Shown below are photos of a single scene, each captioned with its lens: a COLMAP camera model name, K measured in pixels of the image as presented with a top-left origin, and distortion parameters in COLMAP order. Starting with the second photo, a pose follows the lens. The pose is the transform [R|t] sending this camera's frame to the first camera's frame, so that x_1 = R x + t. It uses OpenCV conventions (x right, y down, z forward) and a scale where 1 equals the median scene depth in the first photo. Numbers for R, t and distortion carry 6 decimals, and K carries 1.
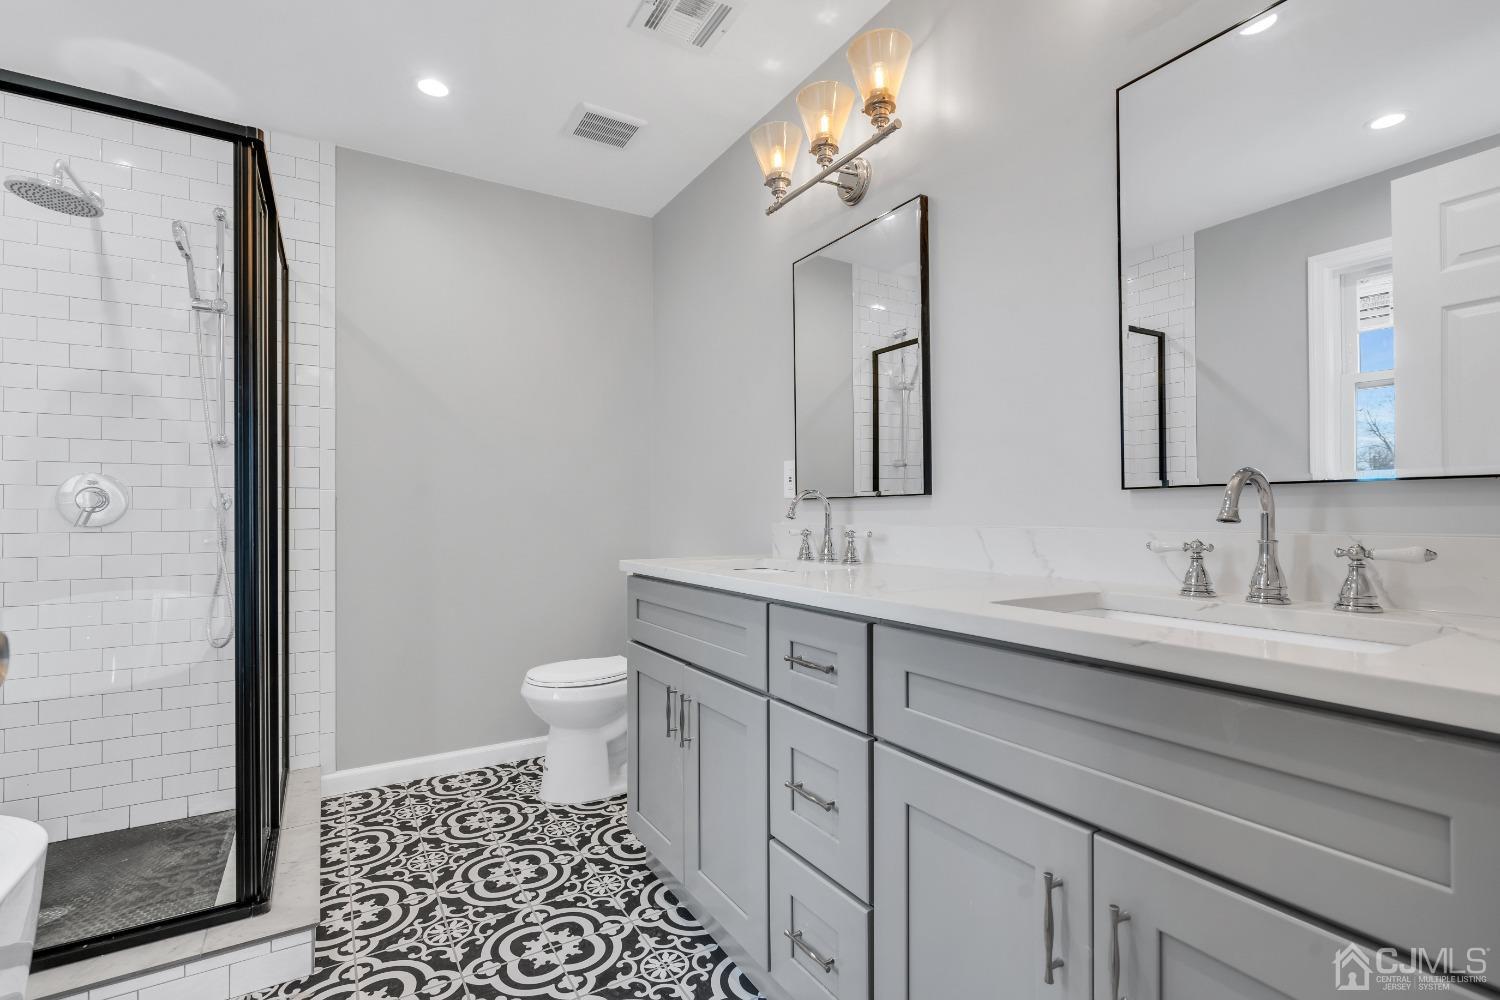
lens RADIAL K [[686.6, 0, 746.8], [0, 686.6, 505.3], [0, 0, 1]] dist [-0.000709, 0.000992]
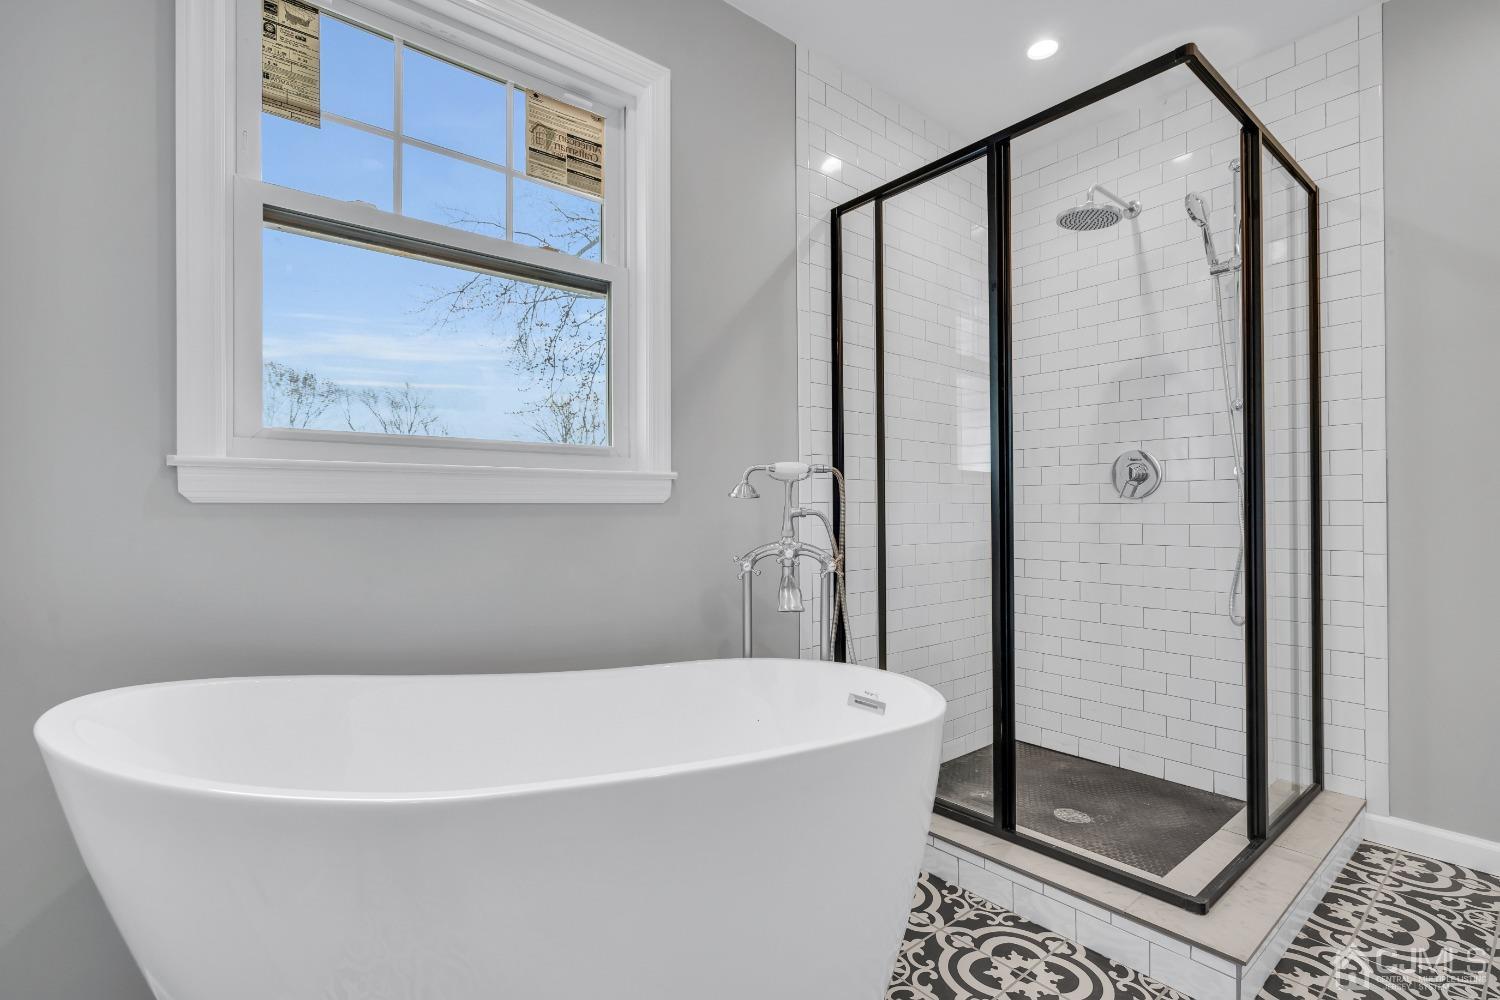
lens RADIAL K [[686.6, 0, 747.6], [0, 686.6, 509.5], [0, 0, 1]] dist [-0.000709, 0.000992]
pose [[0.144139, -0.003661, -0.989551, 0.067576], [0.009400, 0.999953, -0.002331, 0.045380], [0.989513, -0.008966, 0.144167, 0.205880]]
